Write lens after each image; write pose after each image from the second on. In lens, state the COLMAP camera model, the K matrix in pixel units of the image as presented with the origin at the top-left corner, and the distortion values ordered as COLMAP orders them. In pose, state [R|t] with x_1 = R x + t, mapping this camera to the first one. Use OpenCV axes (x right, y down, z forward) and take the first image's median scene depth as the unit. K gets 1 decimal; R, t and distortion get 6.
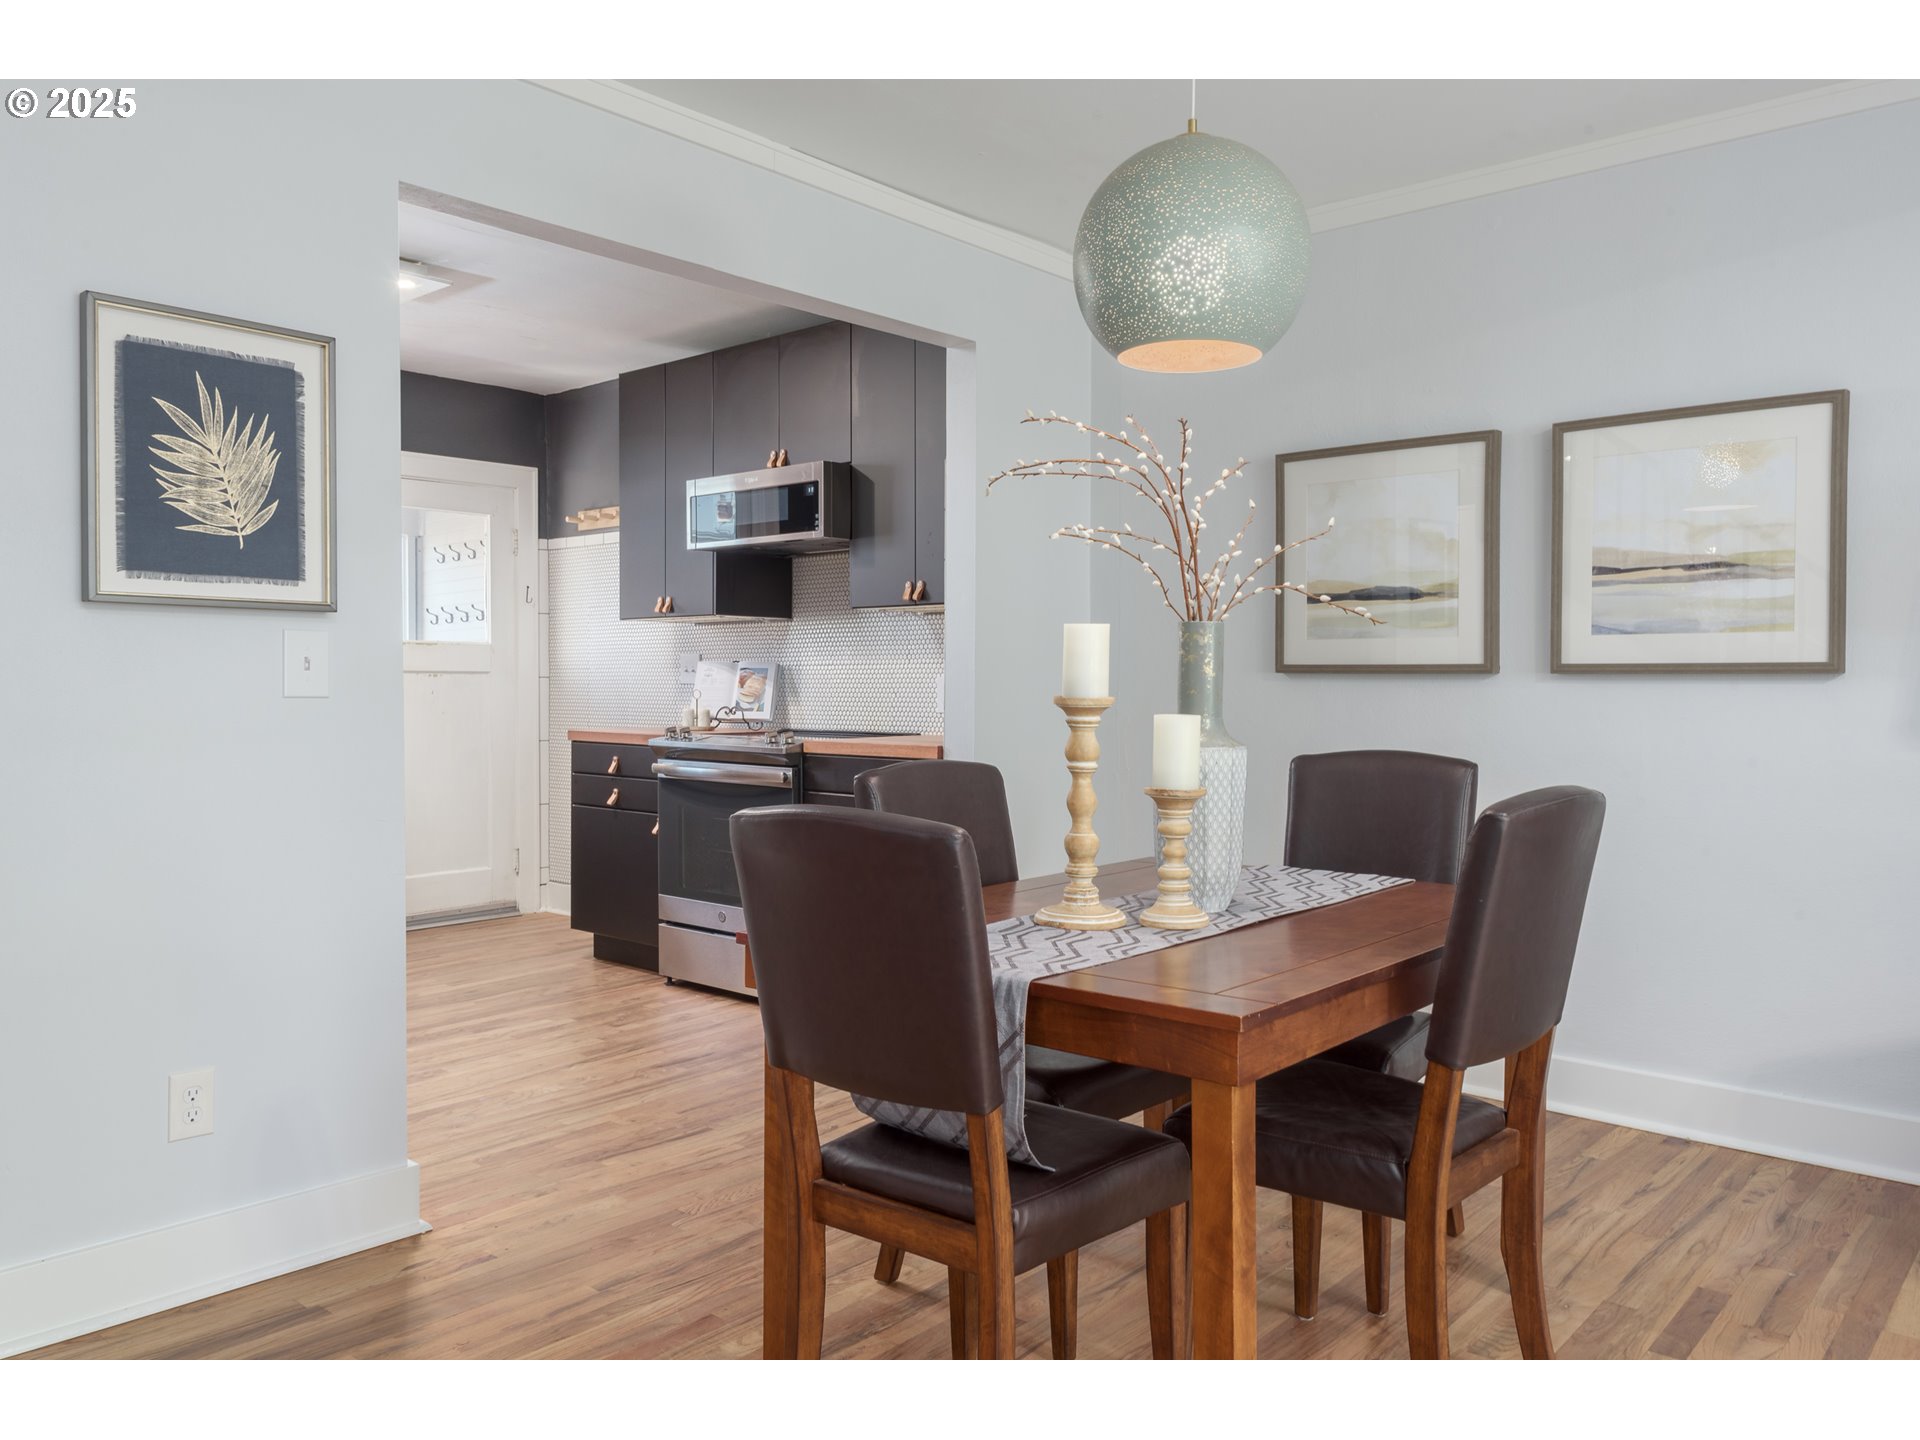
lens RADIAL K [[1405.1, 0, 974.0], [0, 1405.1, 725.8], [0, 0, 1]] dist [0.005163, -0.011432]
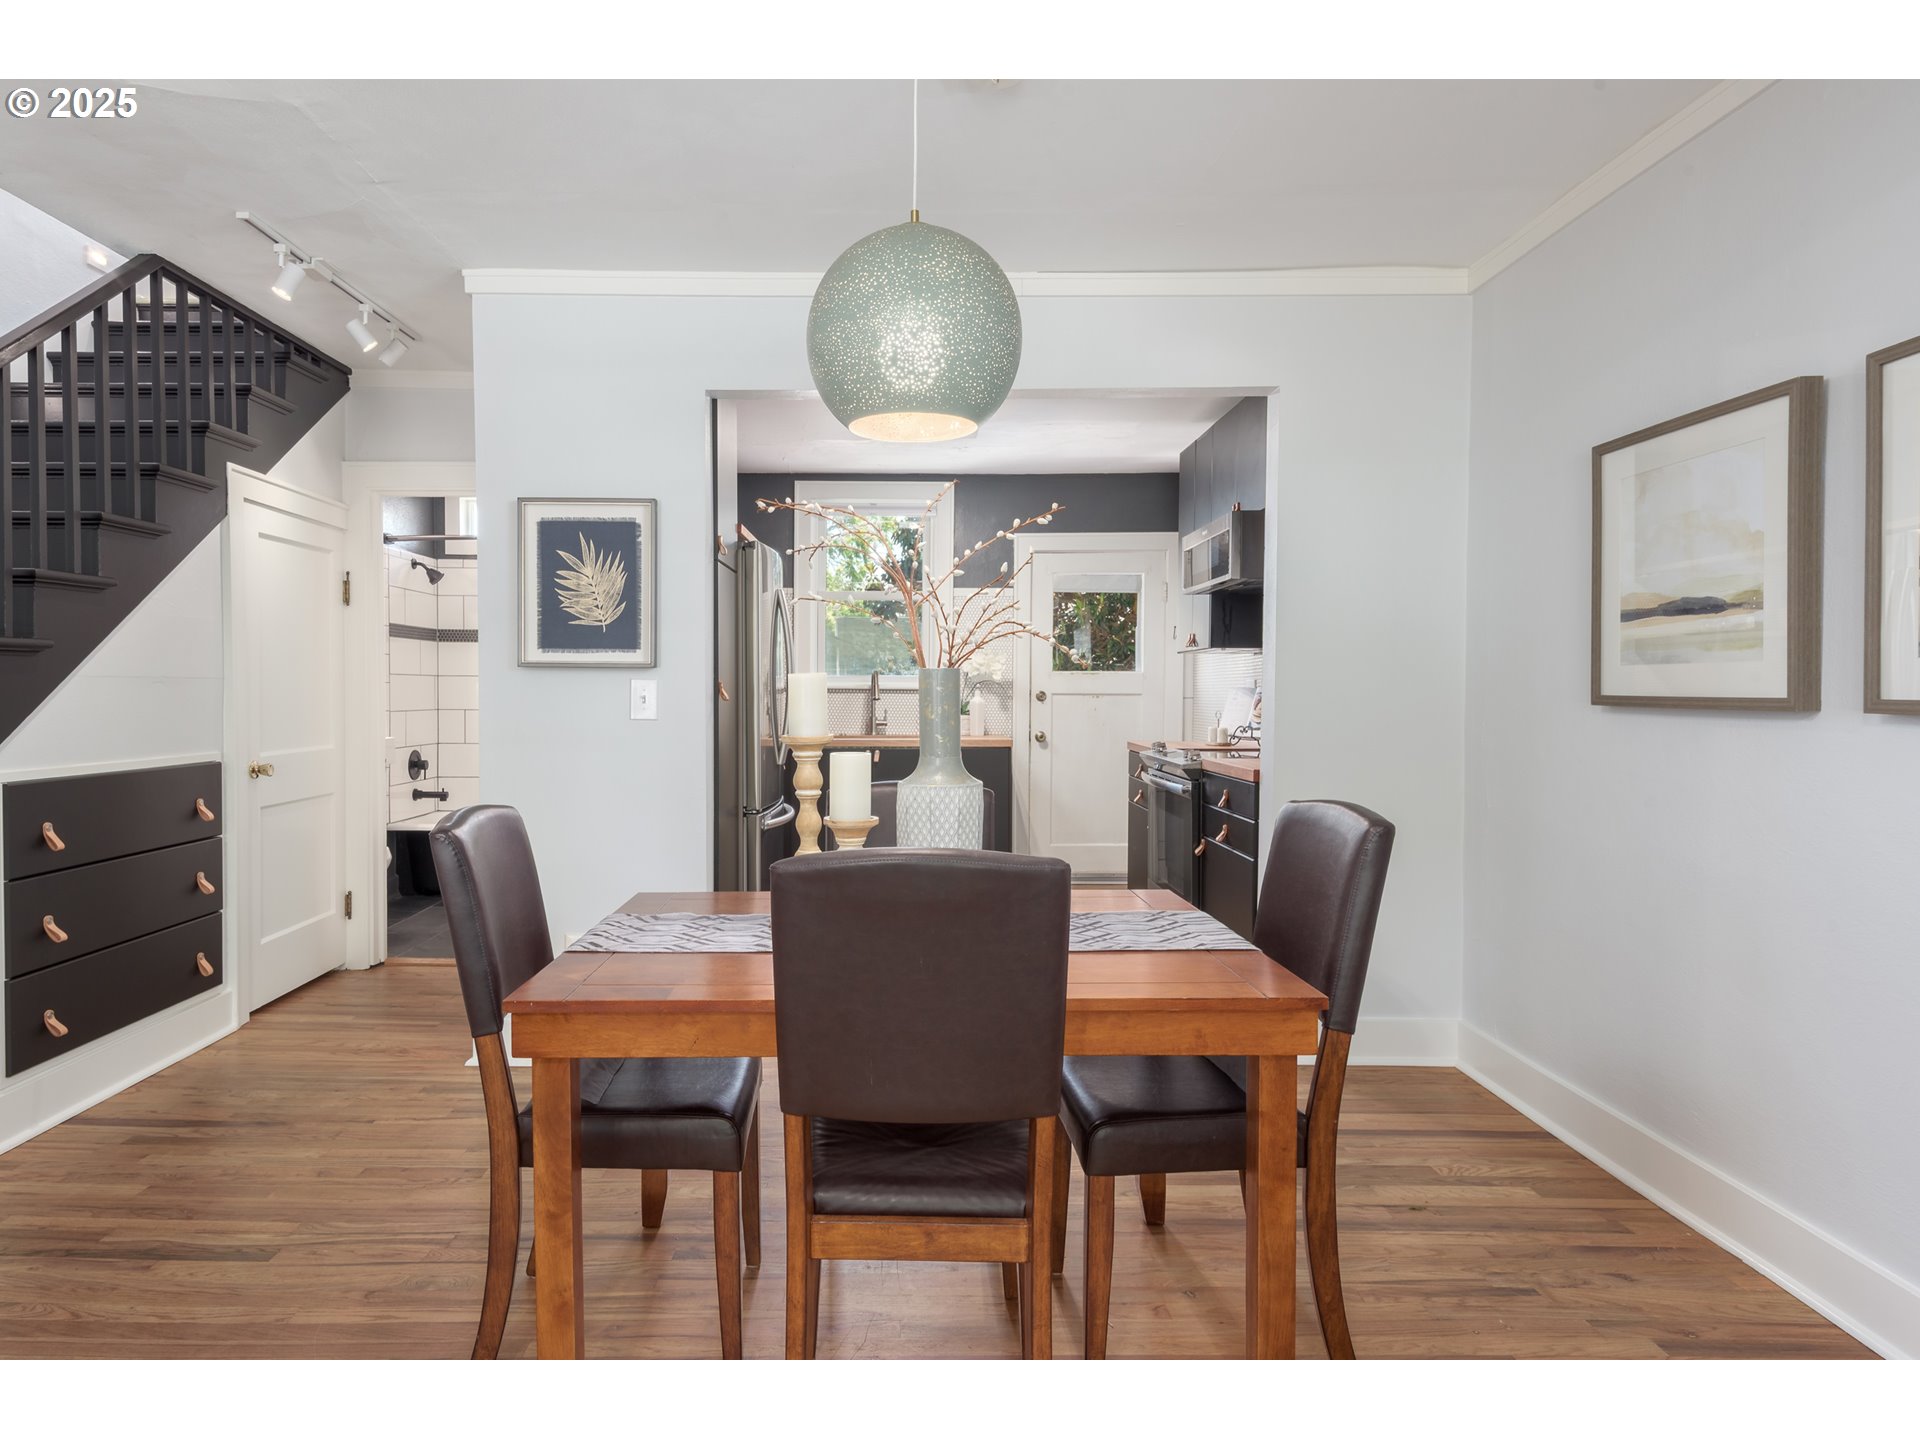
lens RADIAL K [[1118.5, 0, 892.4], [0, 1118.5, 724.7], [0, 0, 1]] dist [0.014312, -0.004199]
pose [[0.651071, 0.022717, -0.758677, 0.397264], [-0.024442, 0.999661, 0.008958, -0.018722], [0.758623, 0.012712, 0.651406, 0.206468]]
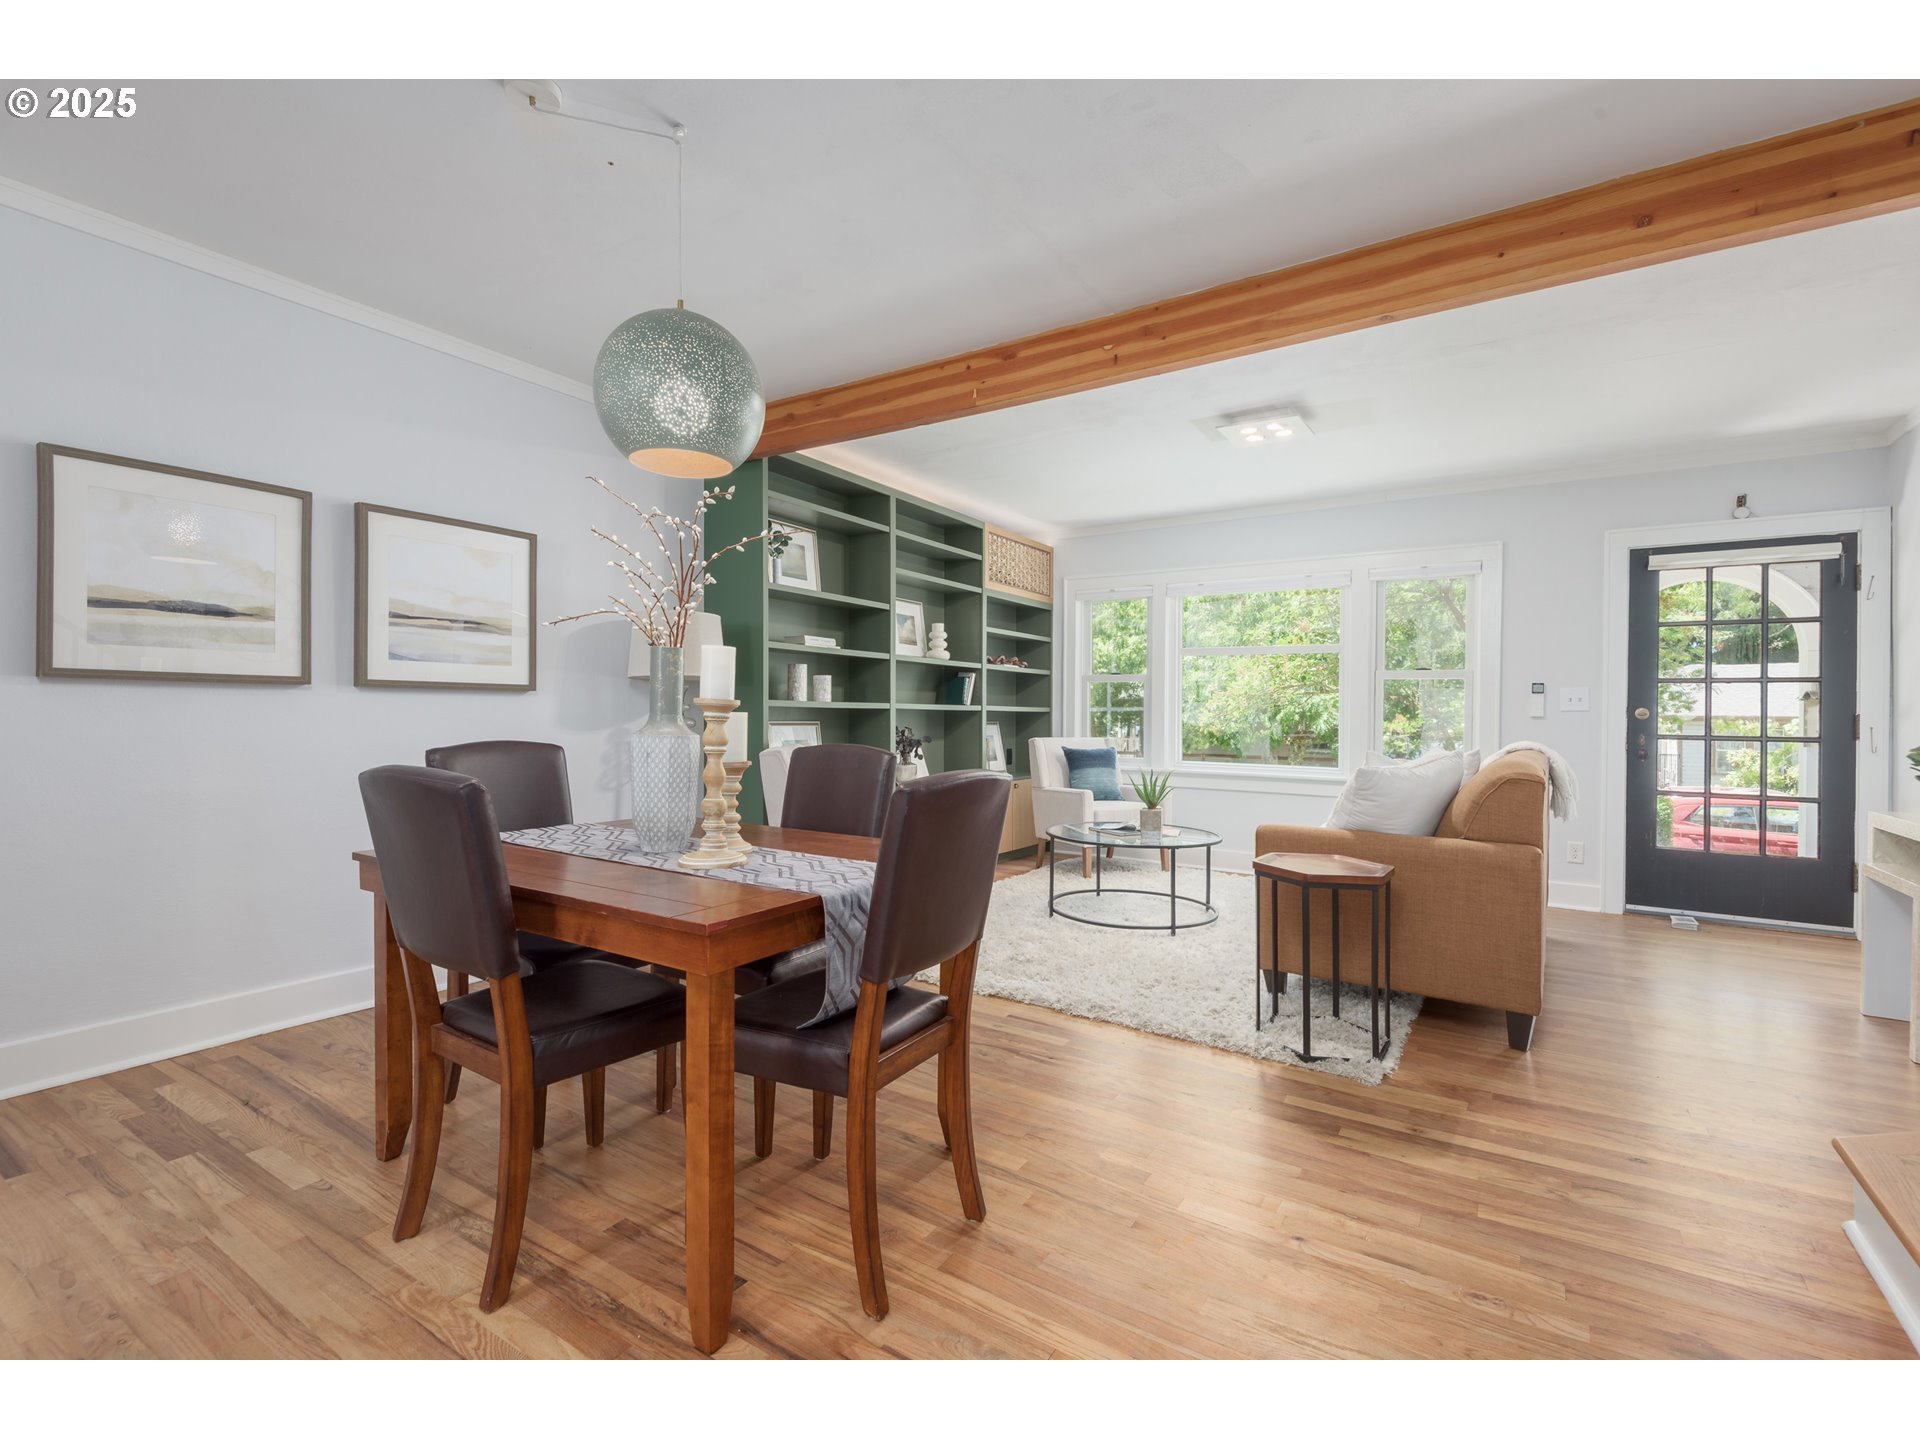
lens RADIAL K [[874.3, 0, 947.7], [0, 874.3, 713.4], [0, 0, 1]] dist [0.009193, -0.001976]
pose [[-0.121799, -0.006321, 0.992535, -0.378980], [0.018247, 0.999796, 0.008607, -0.006181], [-0.992387, 0.019159, -0.121659, 0.413877]]
